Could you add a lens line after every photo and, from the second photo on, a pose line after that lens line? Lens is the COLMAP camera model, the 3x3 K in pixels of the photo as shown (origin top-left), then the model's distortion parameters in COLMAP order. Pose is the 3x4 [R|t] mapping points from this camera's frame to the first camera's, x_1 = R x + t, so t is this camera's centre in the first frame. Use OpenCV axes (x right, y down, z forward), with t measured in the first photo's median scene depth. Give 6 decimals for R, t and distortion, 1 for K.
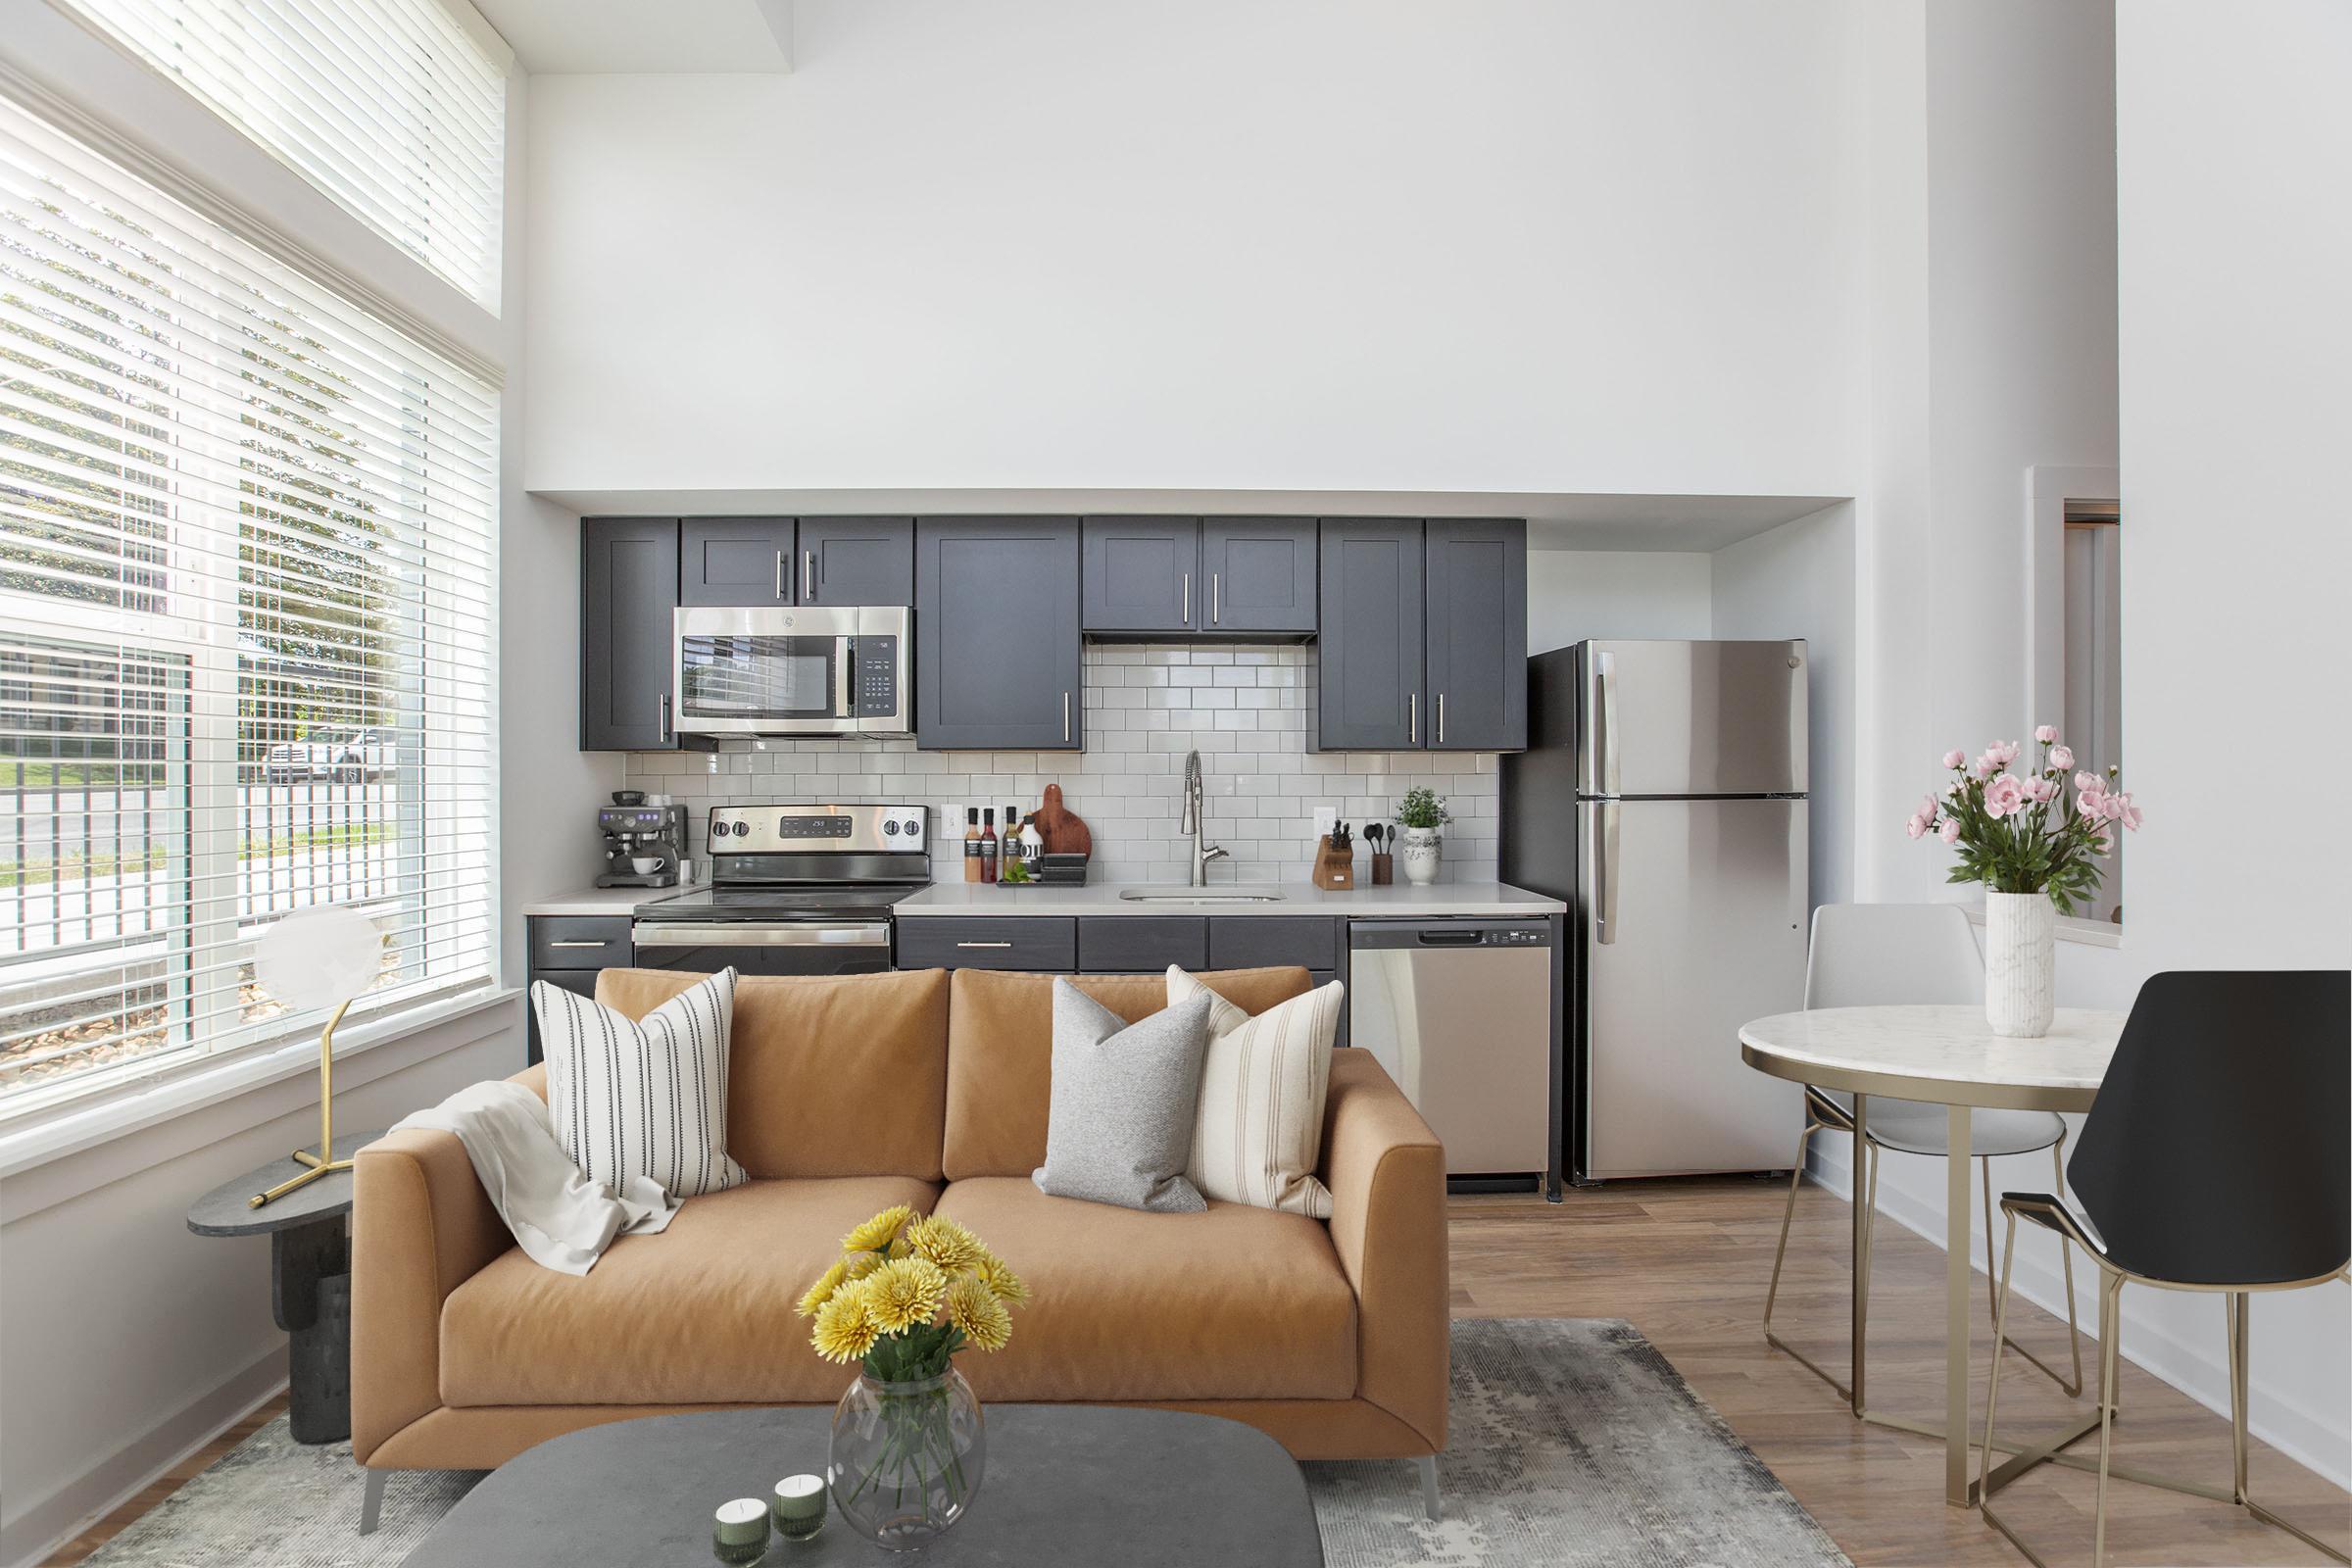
lens RADIAL K [[1135.3, 0, 1199.2], [0, 1135.3, 773.3], [0, 0, 1]] dist [-0.028464, 0.000028]
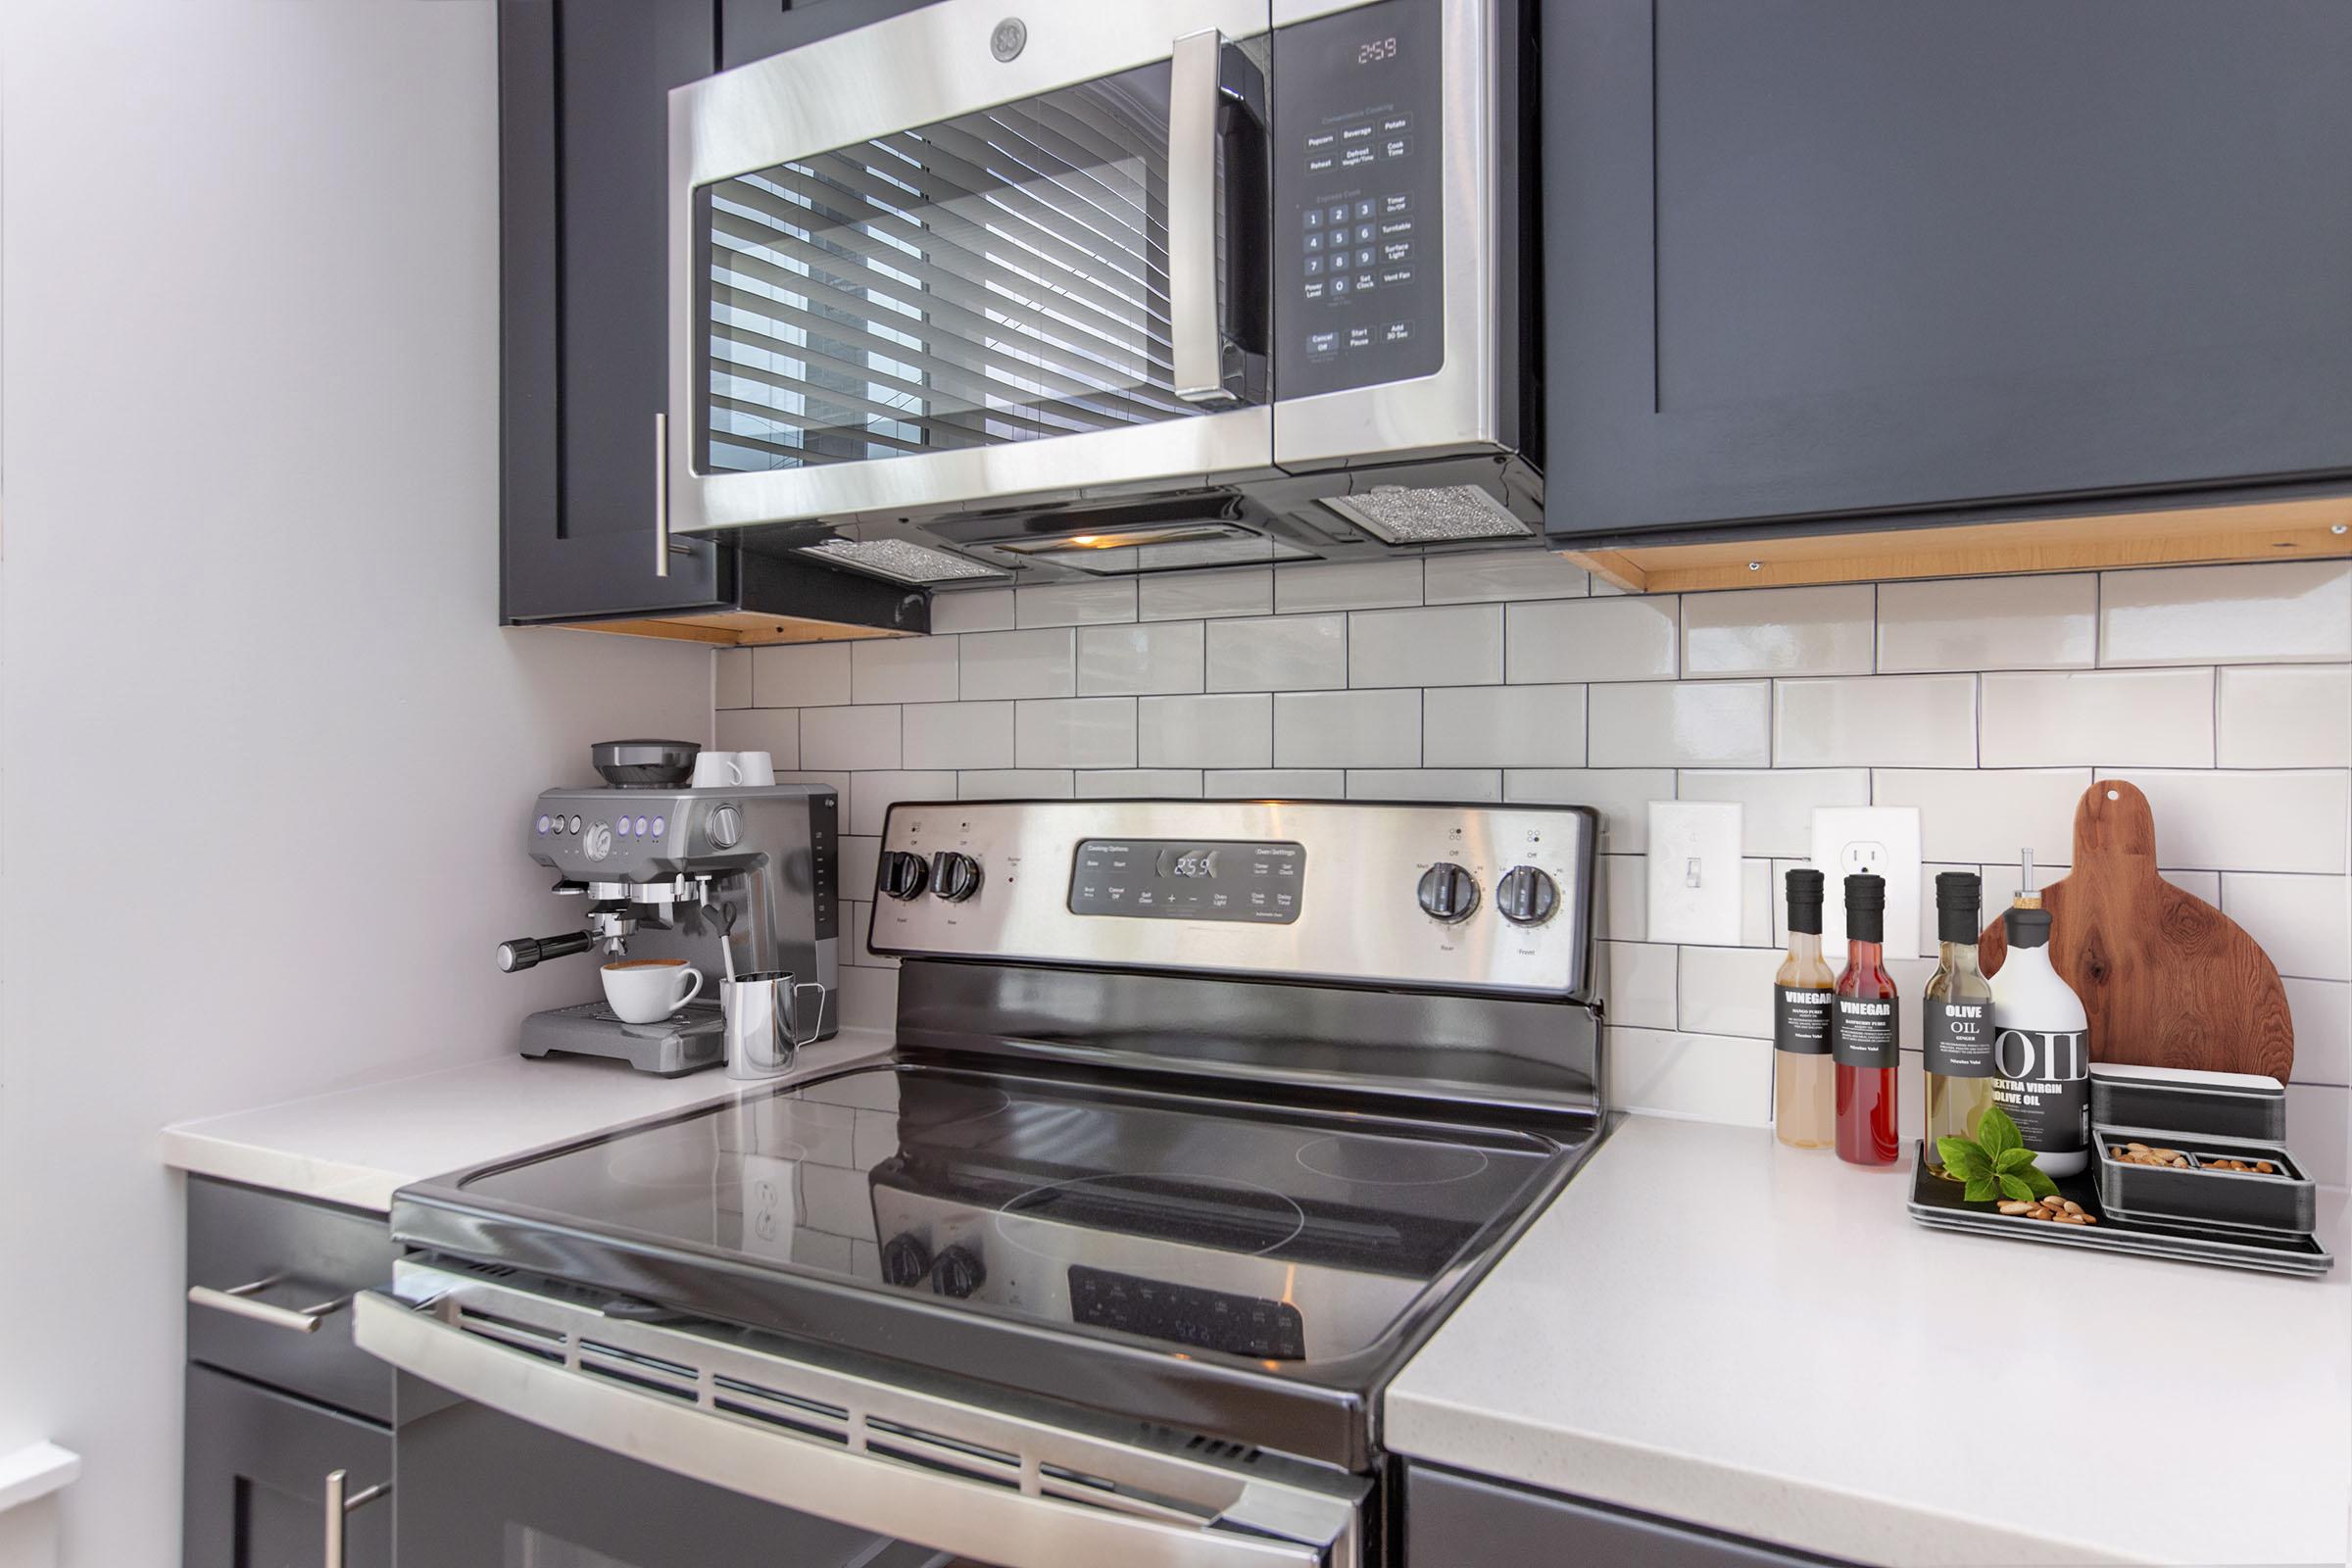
lens RADIAL K [[1486.3, 0, 1176.0], [0, 1486.3, 784.0], [0, 0, 1]] dist [-0.023571, 0.000142]
pose [[0.866786, 0.004008, -0.498665, -0.163576], [-0.000254, 0.999971, 0.007596, 0.021878], [0.498681, -0.006458, 0.866762, 0.699644]]
